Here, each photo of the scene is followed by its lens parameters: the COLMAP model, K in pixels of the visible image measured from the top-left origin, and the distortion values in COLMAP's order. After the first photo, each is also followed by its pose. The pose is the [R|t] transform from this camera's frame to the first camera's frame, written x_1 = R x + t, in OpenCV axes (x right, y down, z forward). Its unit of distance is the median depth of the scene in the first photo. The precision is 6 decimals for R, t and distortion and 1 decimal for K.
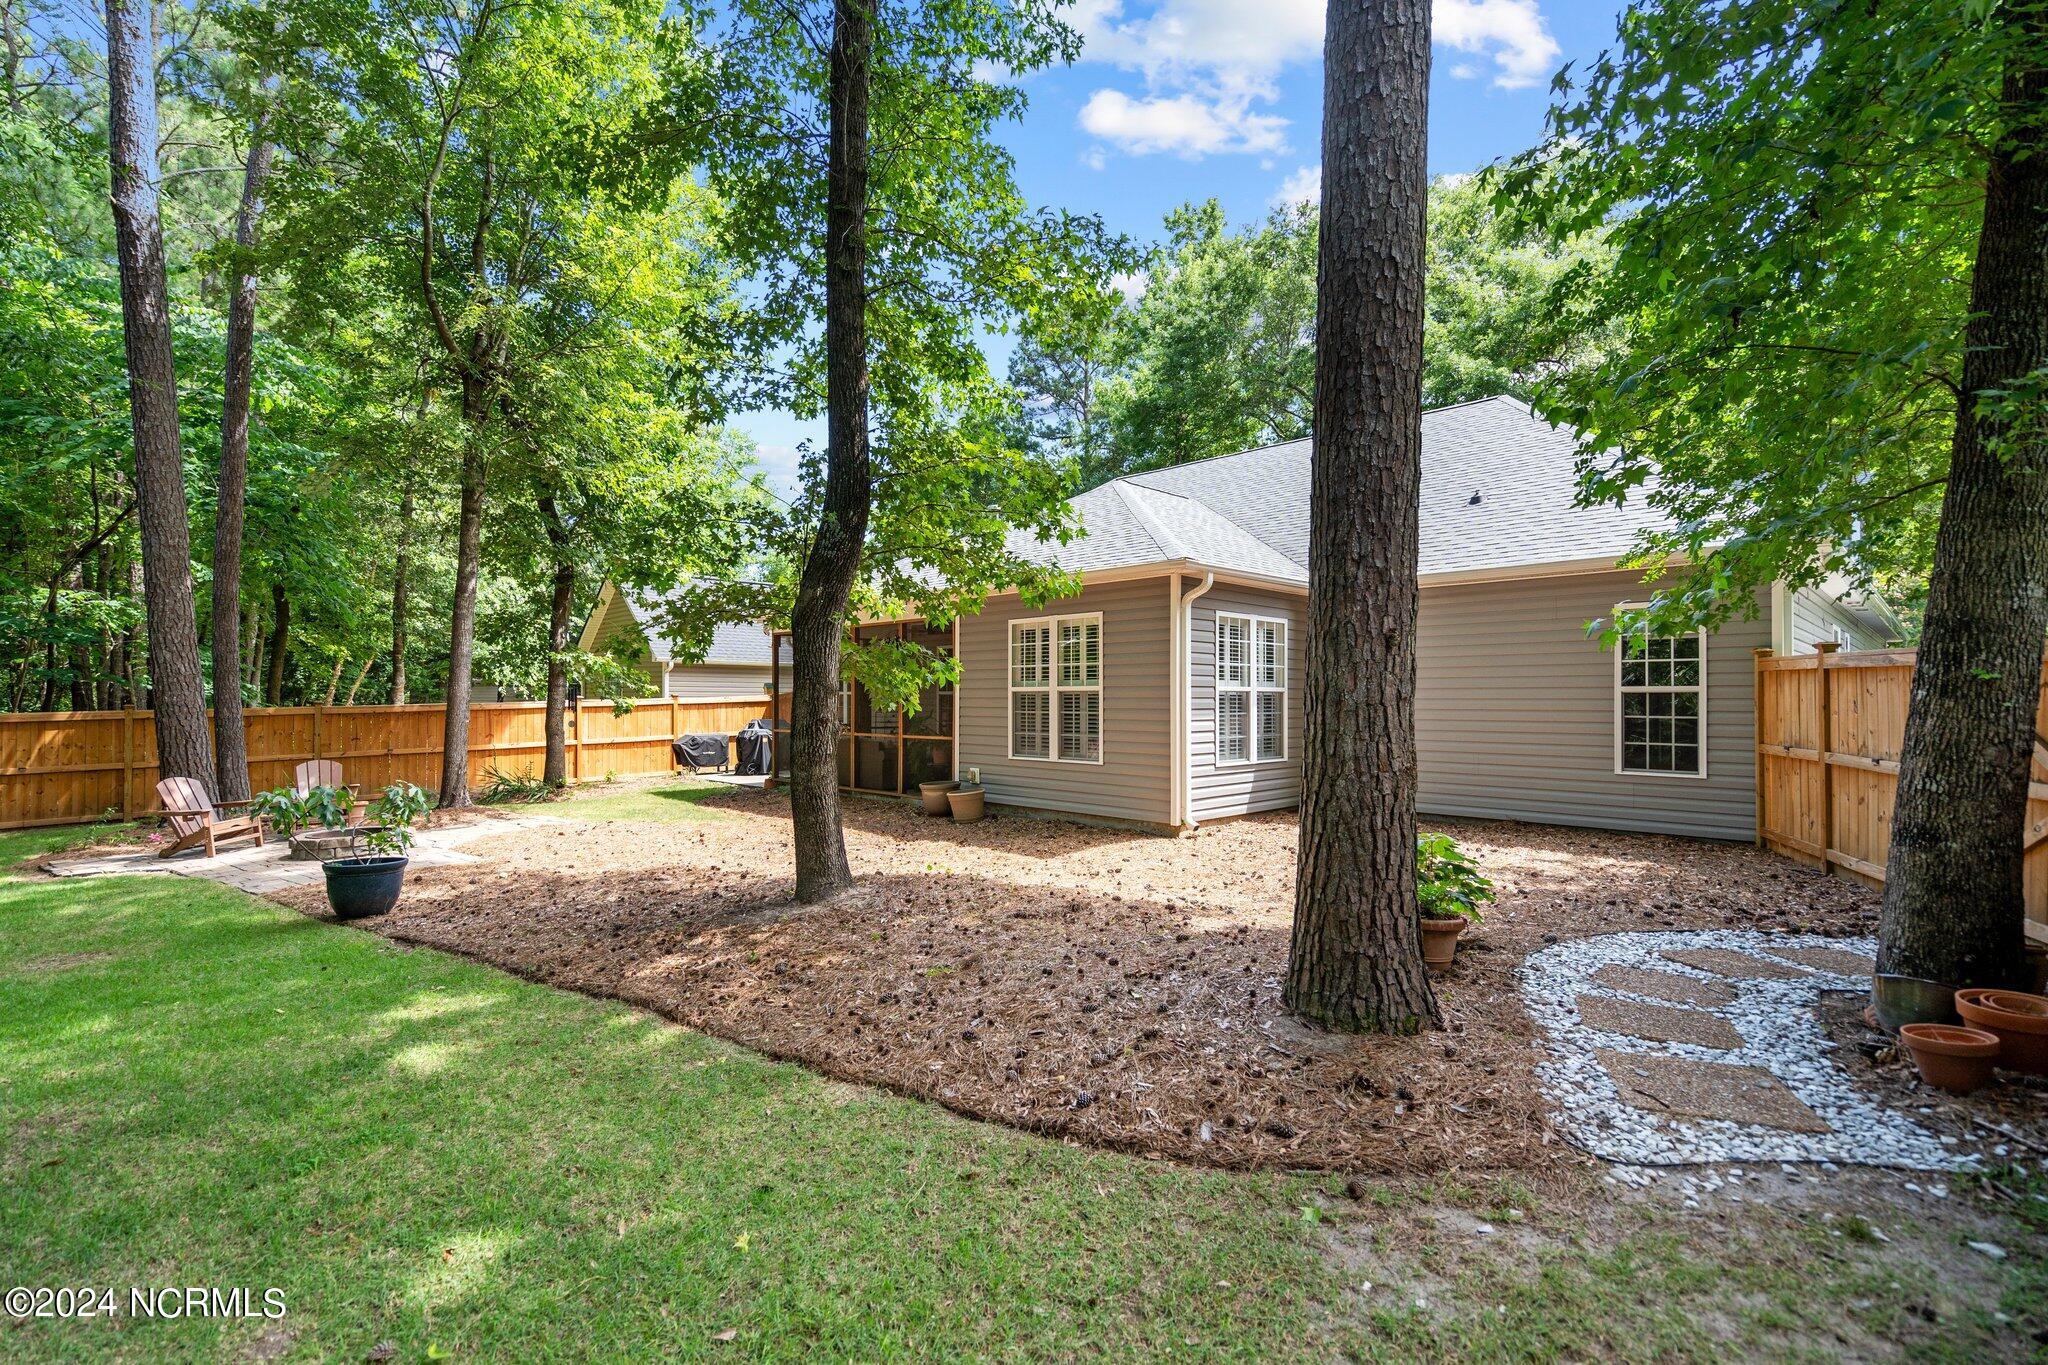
lens RADIAL K [[930.2, 0, 1007.0], [0, 930.2, 692.6], [0, 0, 1]] dist [-0.005310, 0.000472]
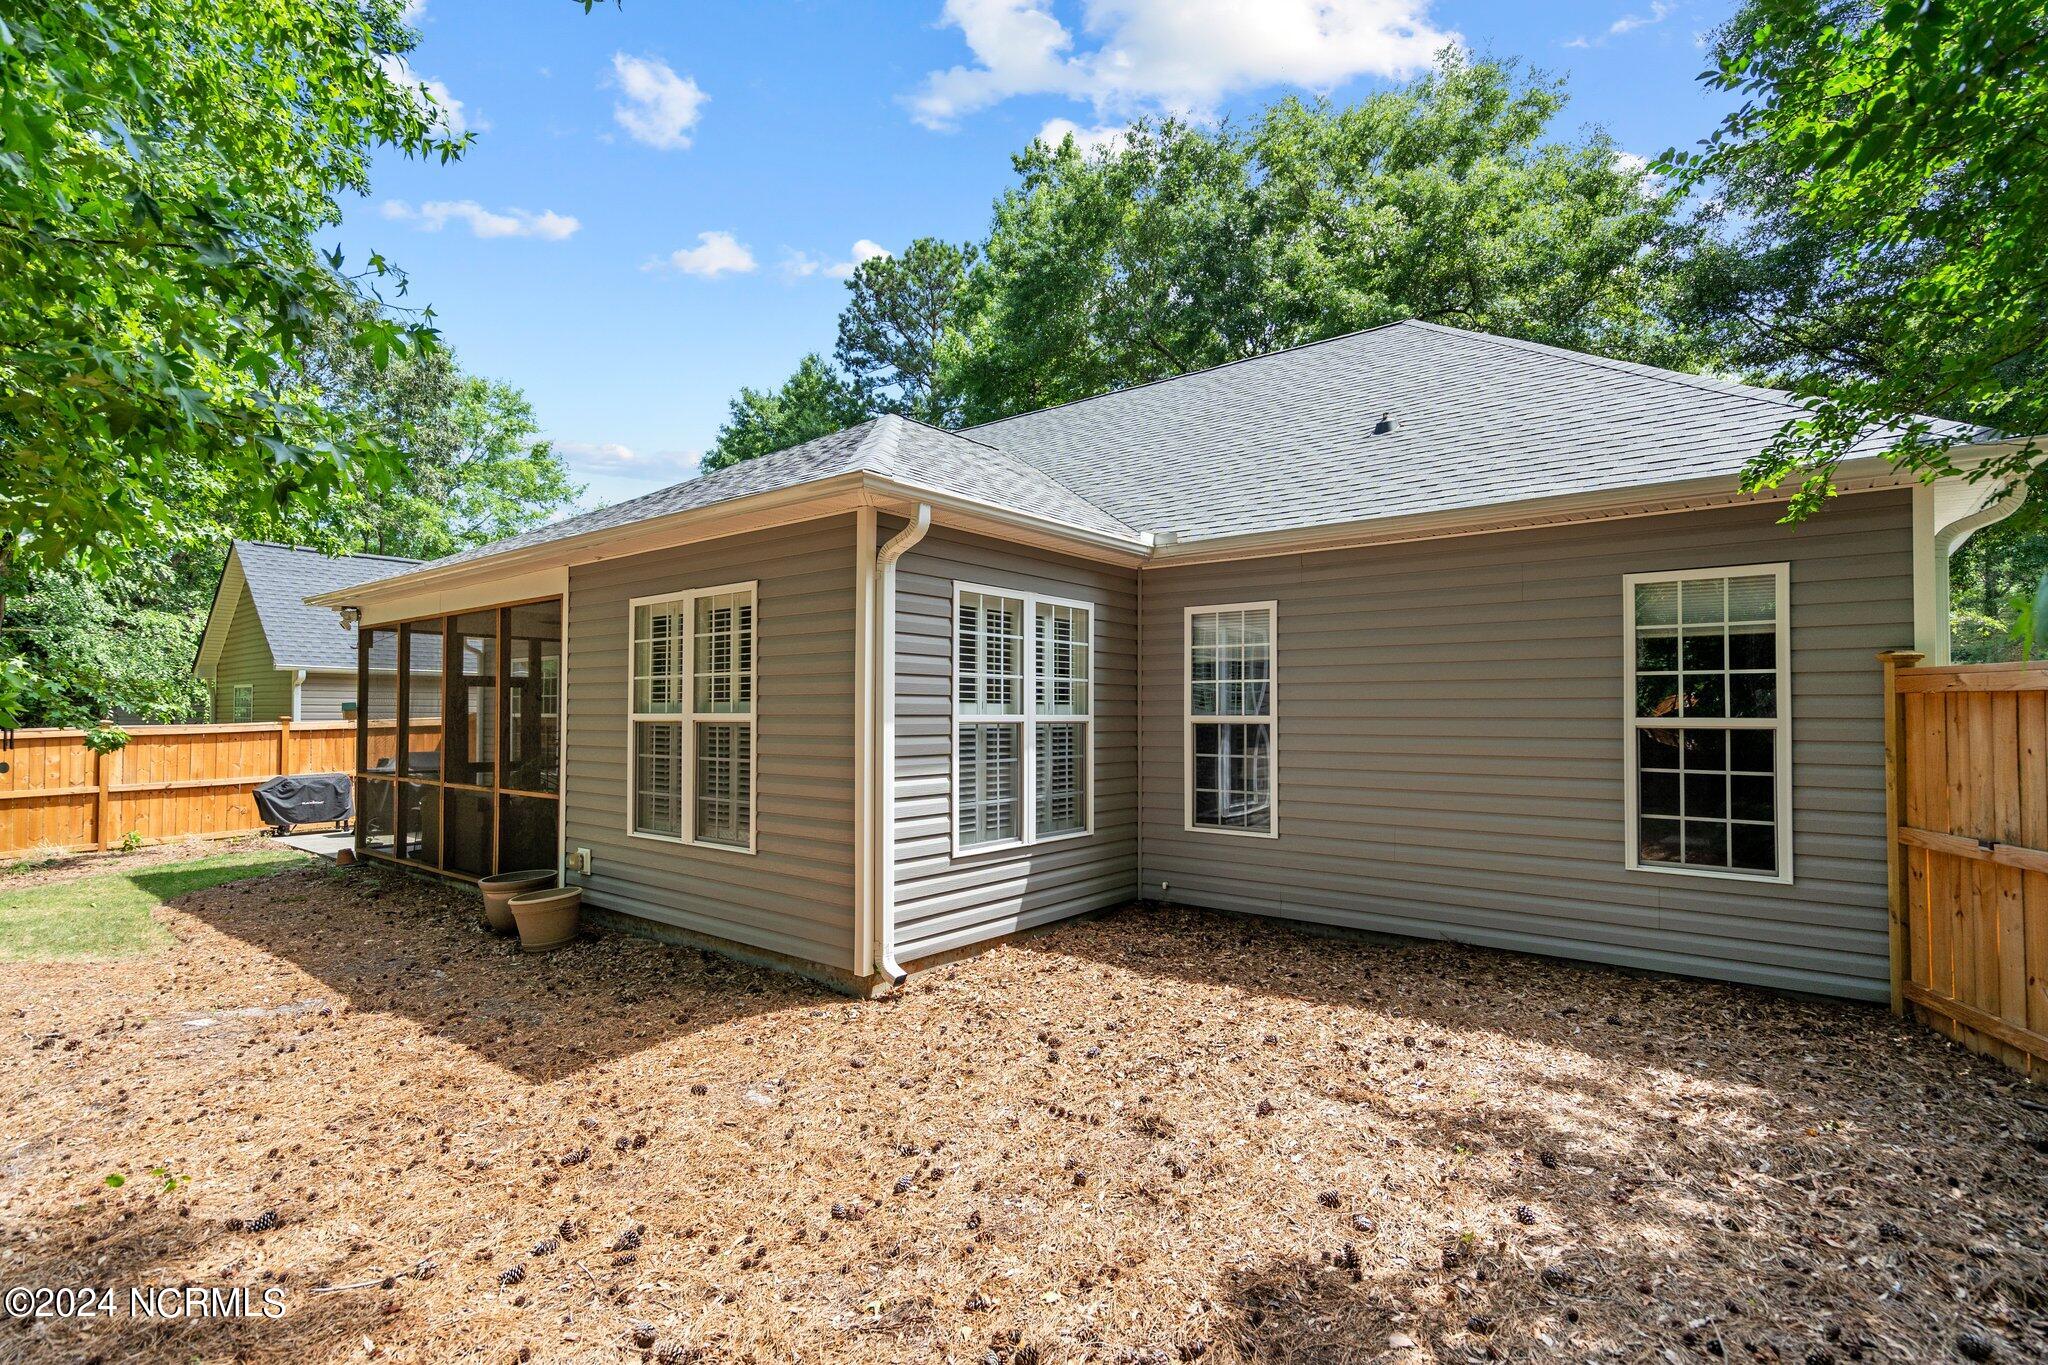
lens RADIAL K [[930.2, 0, 1007.0], [0, 930.2, 692.6], [0, 0, 1]] dist [-0.005310, 0.000472]
pose [[0.994201, 0.003253, 0.107489, 0.186484], [-0.001866, 0.999914, -0.013005, -0.012265], [-0.107522, 0.012729, 0.994121, 0.413399]]
